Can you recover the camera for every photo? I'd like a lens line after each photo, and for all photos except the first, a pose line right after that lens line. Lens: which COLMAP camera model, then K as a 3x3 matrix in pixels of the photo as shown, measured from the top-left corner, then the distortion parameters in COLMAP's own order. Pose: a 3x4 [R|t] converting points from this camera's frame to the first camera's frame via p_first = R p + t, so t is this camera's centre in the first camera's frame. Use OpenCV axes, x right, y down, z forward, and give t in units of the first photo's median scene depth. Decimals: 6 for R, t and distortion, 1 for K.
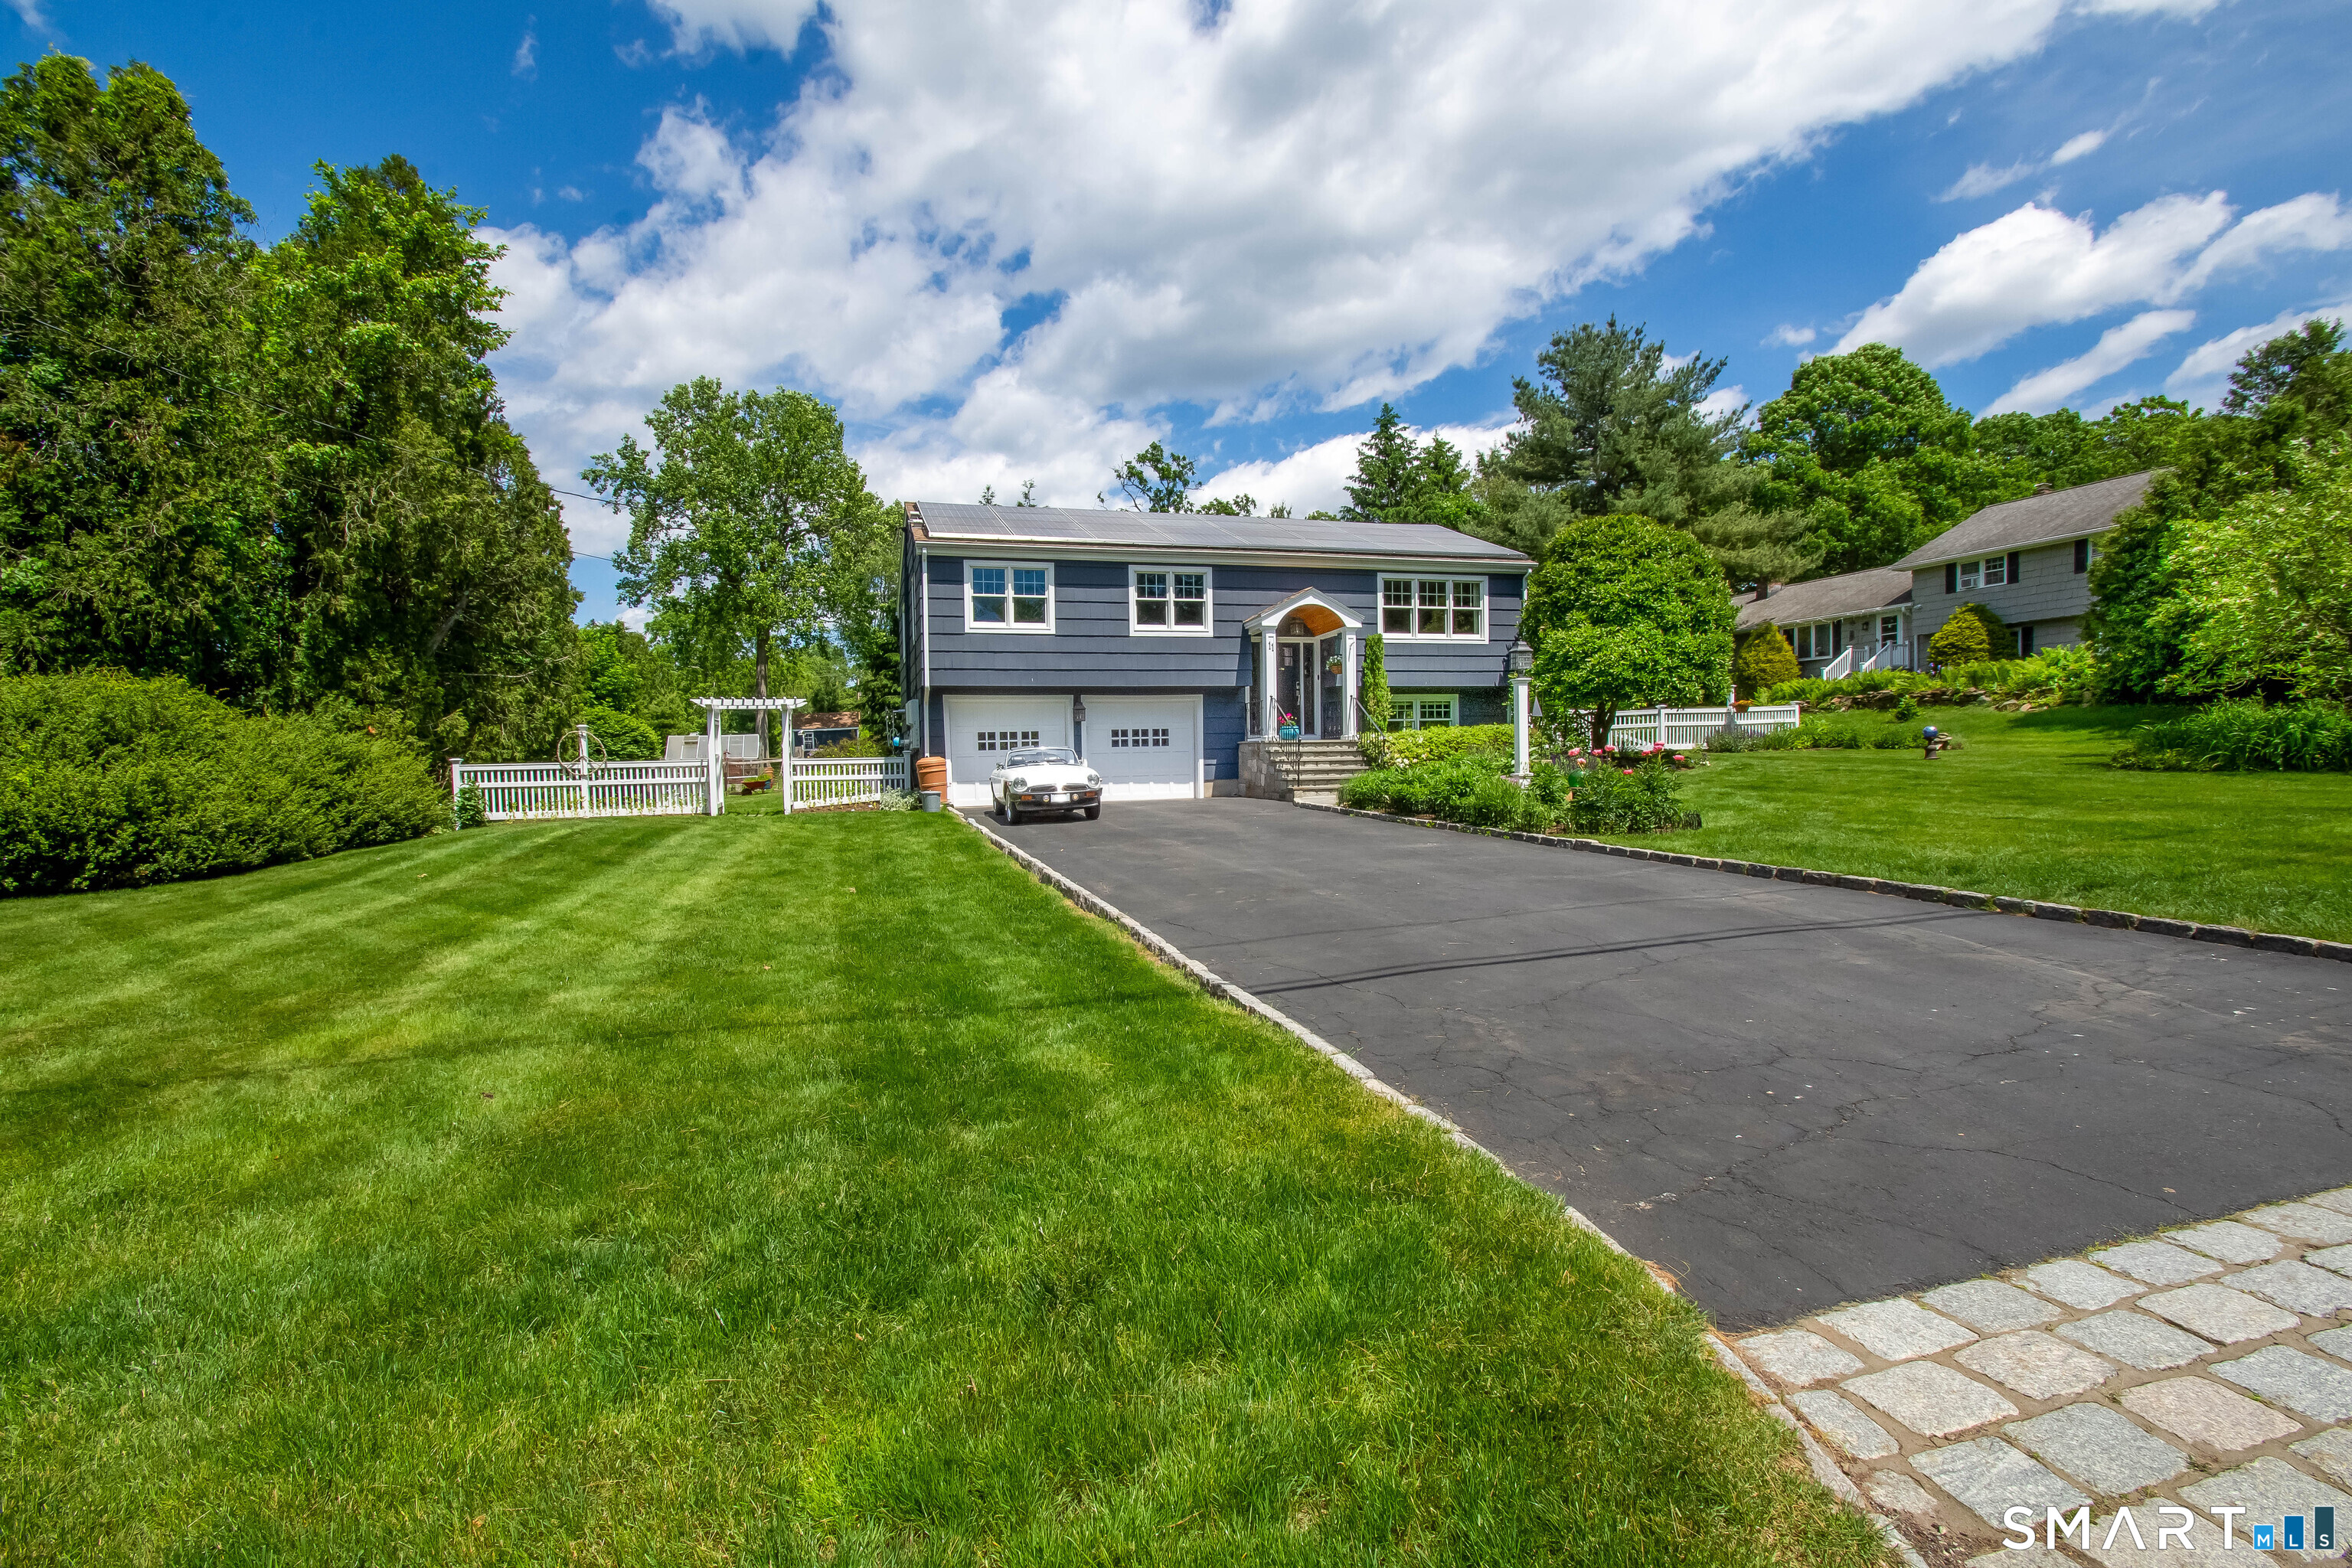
lens RADIAL K [[1112.2, 0, 1121.3], [0, 1112.2, 808.5], [0, 0, 1]] dist [0.000341, -0.009828]
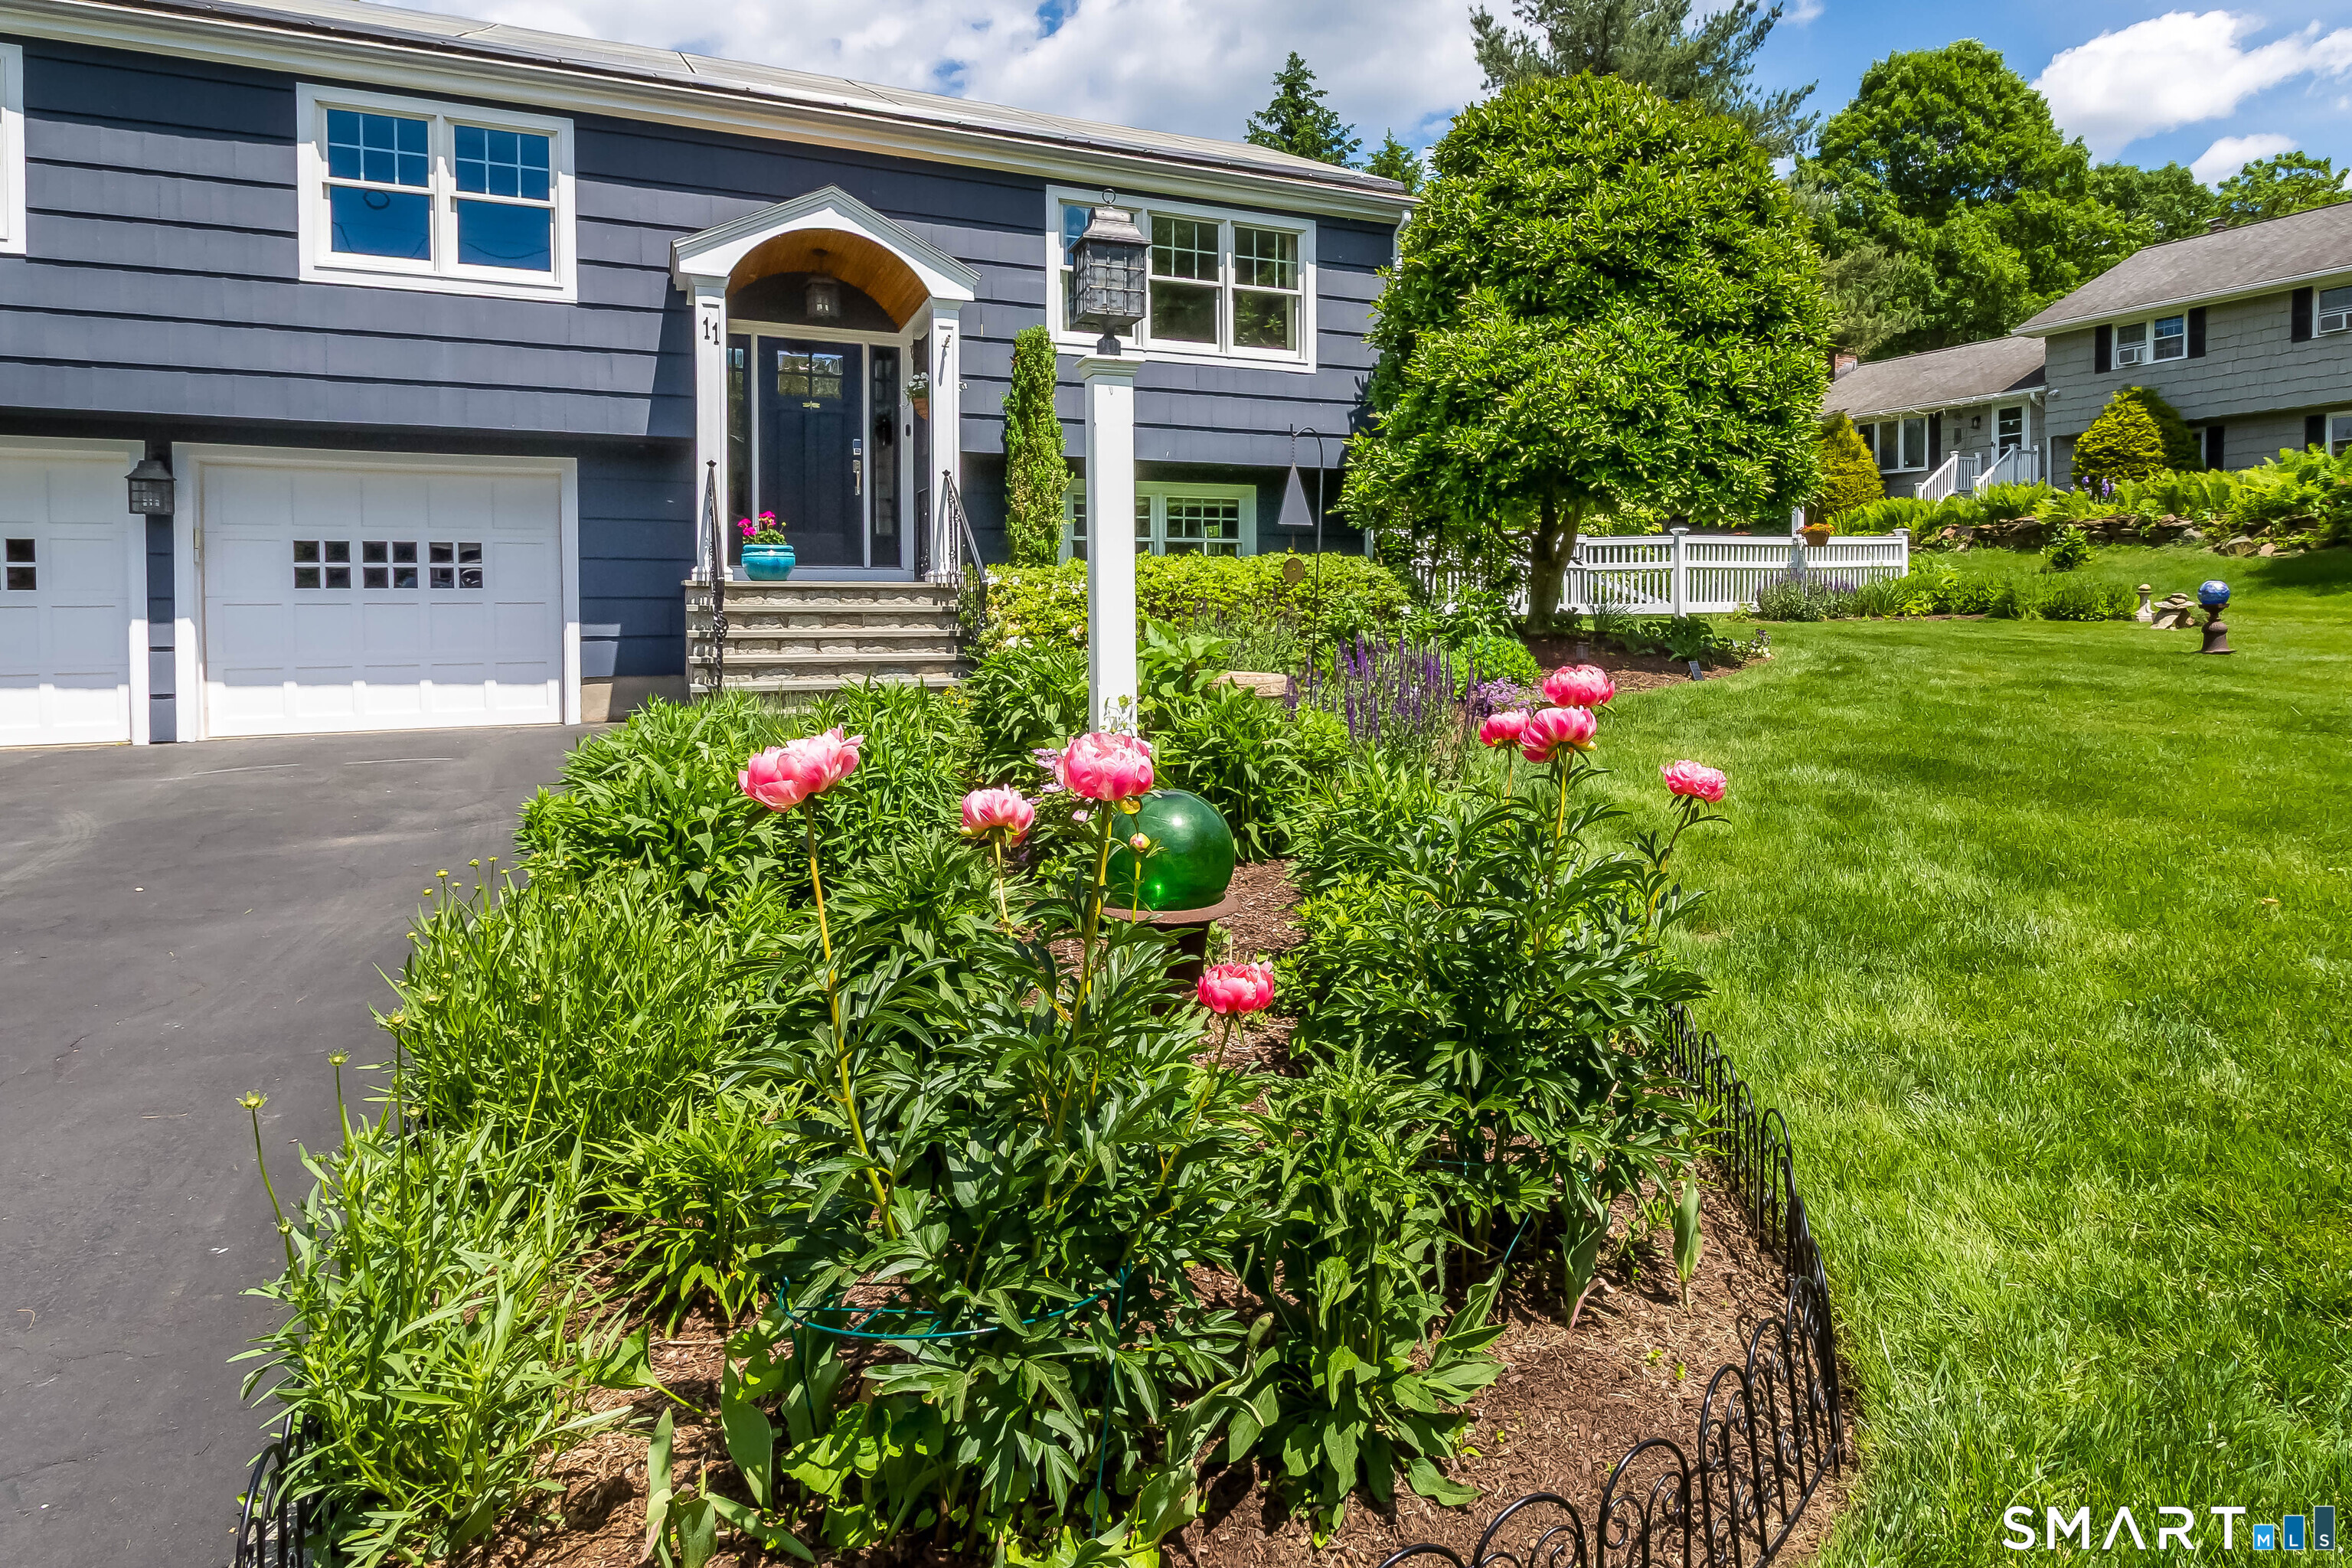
lens RADIAL K [[1462.7, 0, 1356.8], [0, 1462.7, 645.9], [0, 0, 1]] dist [0.001809, -0.000167]
pose [[0.974388, 0.012284, 0.224539, 0.187146], [-0.009739, 0.999875, -0.012439, -0.027751], [-0.224664, 0.009933, 0.974386, 0.370385]]
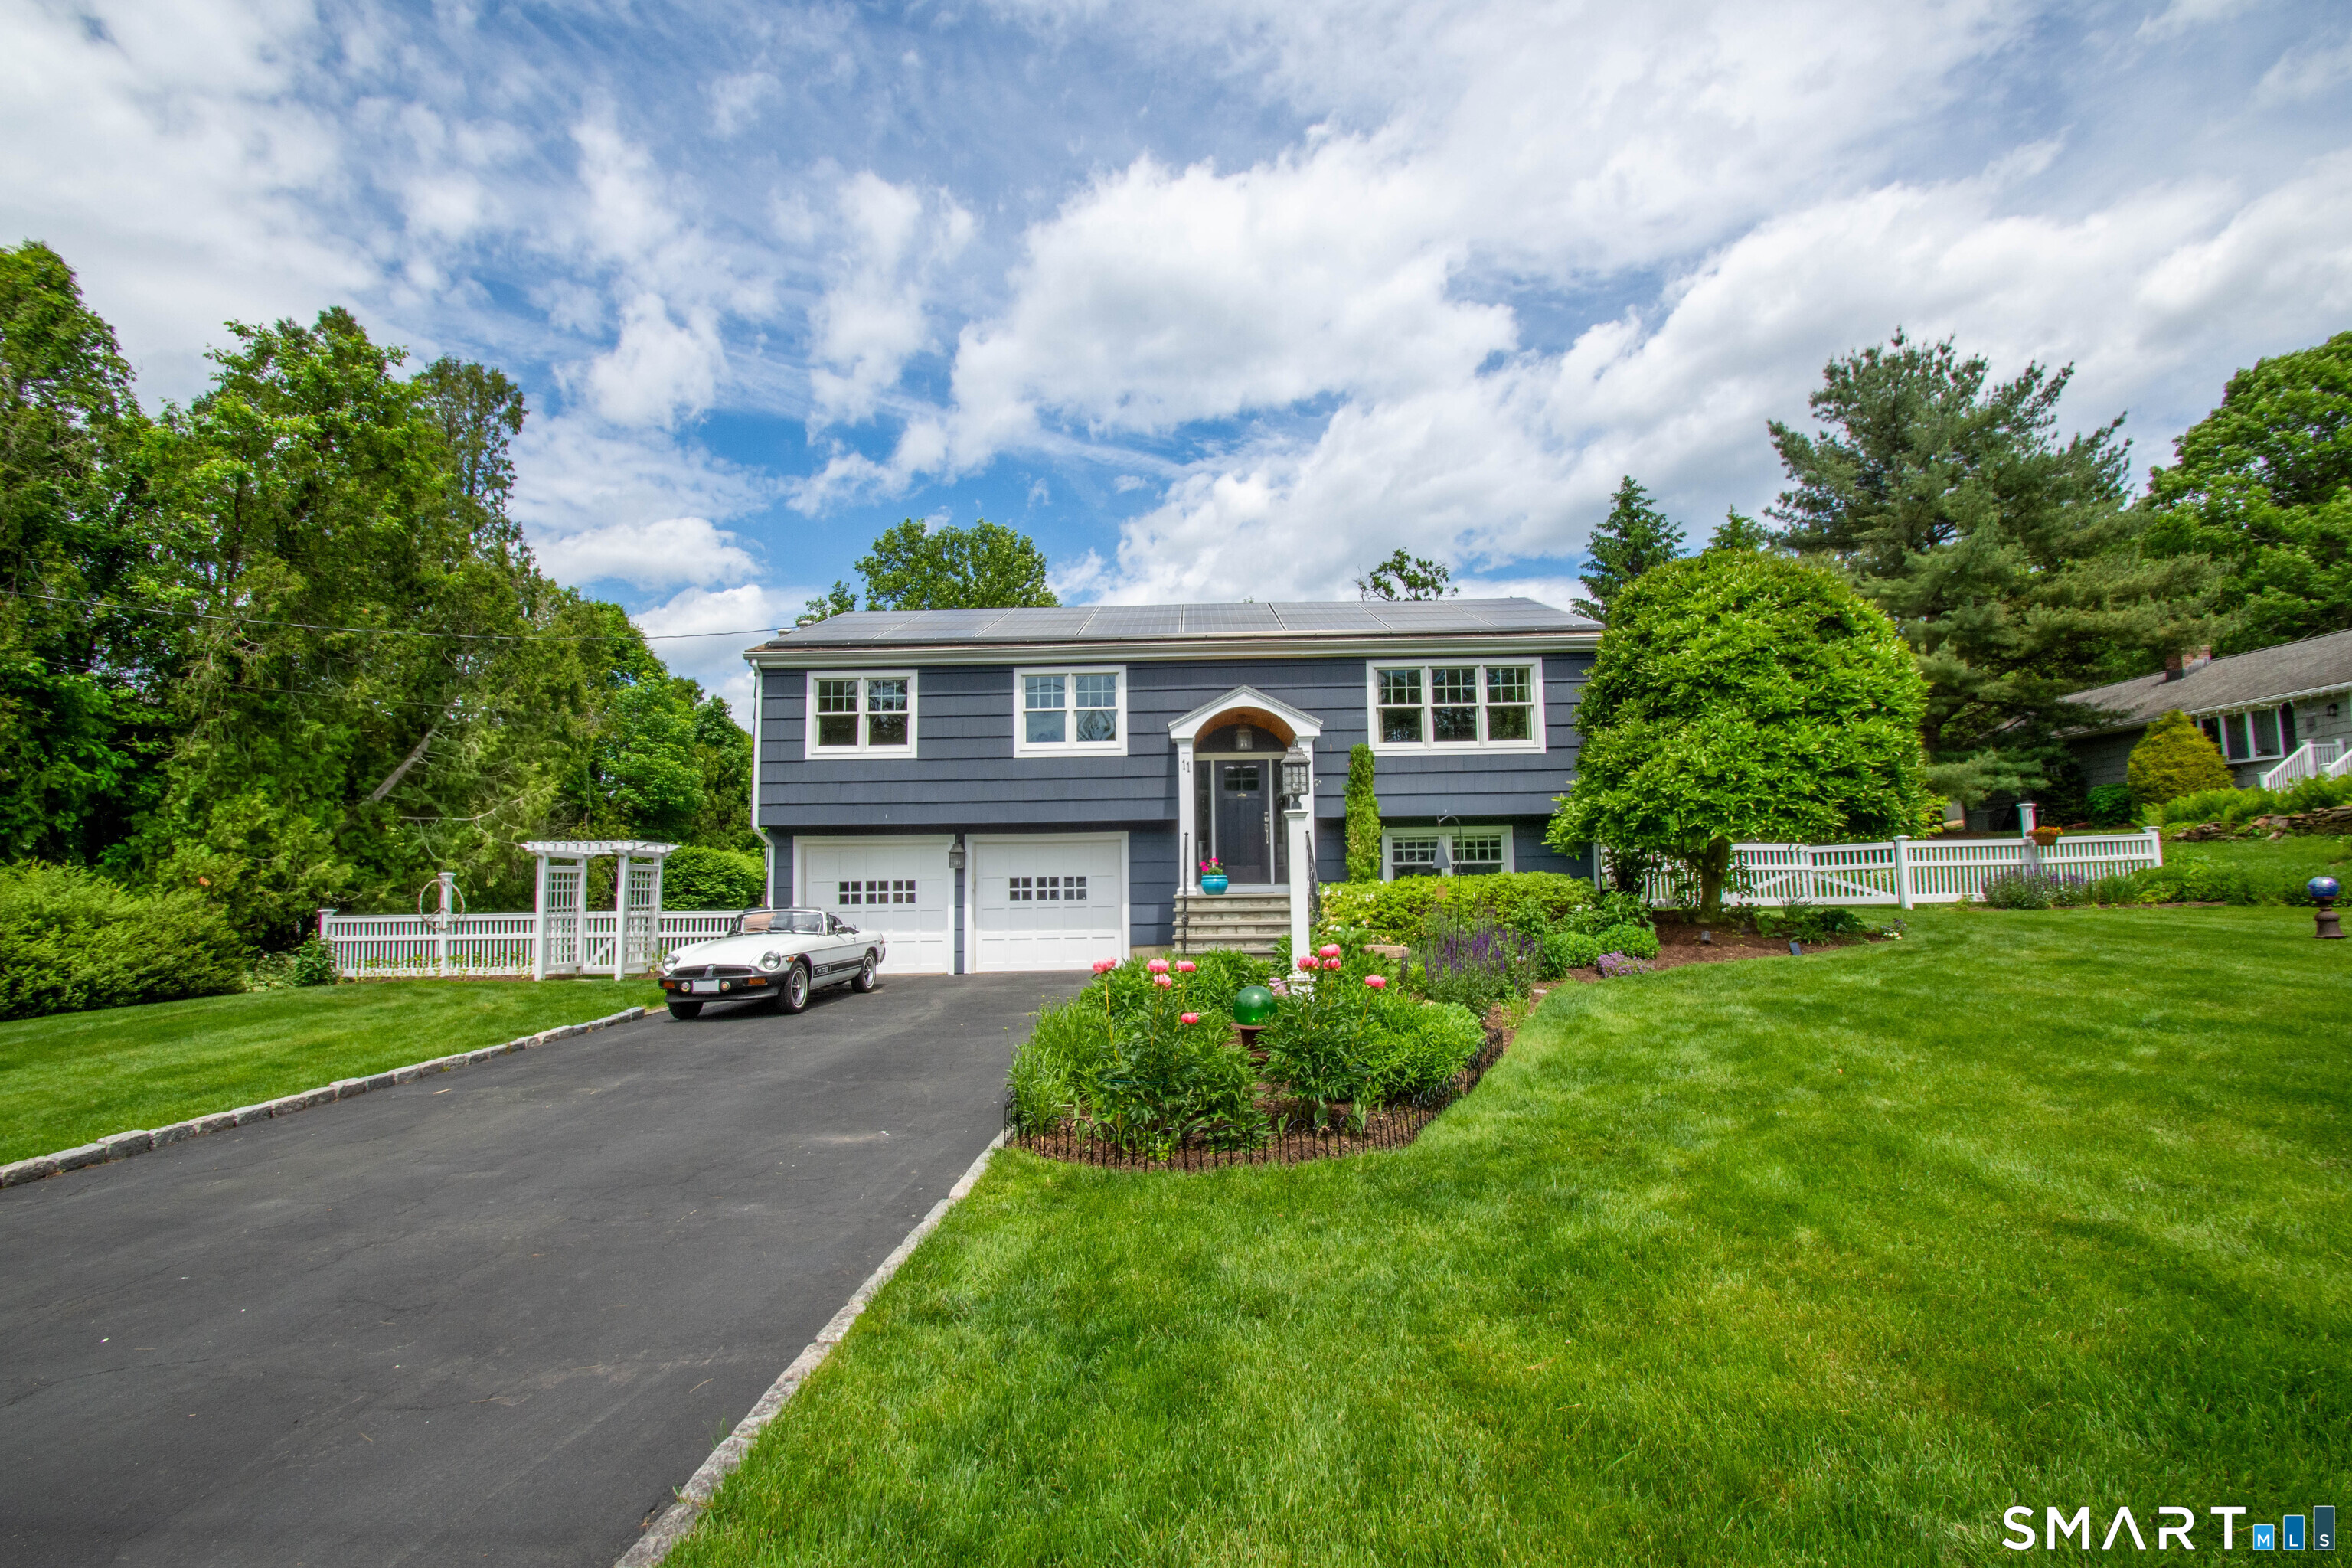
lens RADIAL K [[1112.2, 0, 1121.3], [0, 1112.2, 808.5], [0, 0, 1]] dist [0.000341, -0.009828]
pose [[0.955465, -0.016897, -0.294621, 0.243872], [-0.016204, 0.993850, -0.109546, -0.029273], [0.294660, 0.109442, 0.949315, 0.232981]]
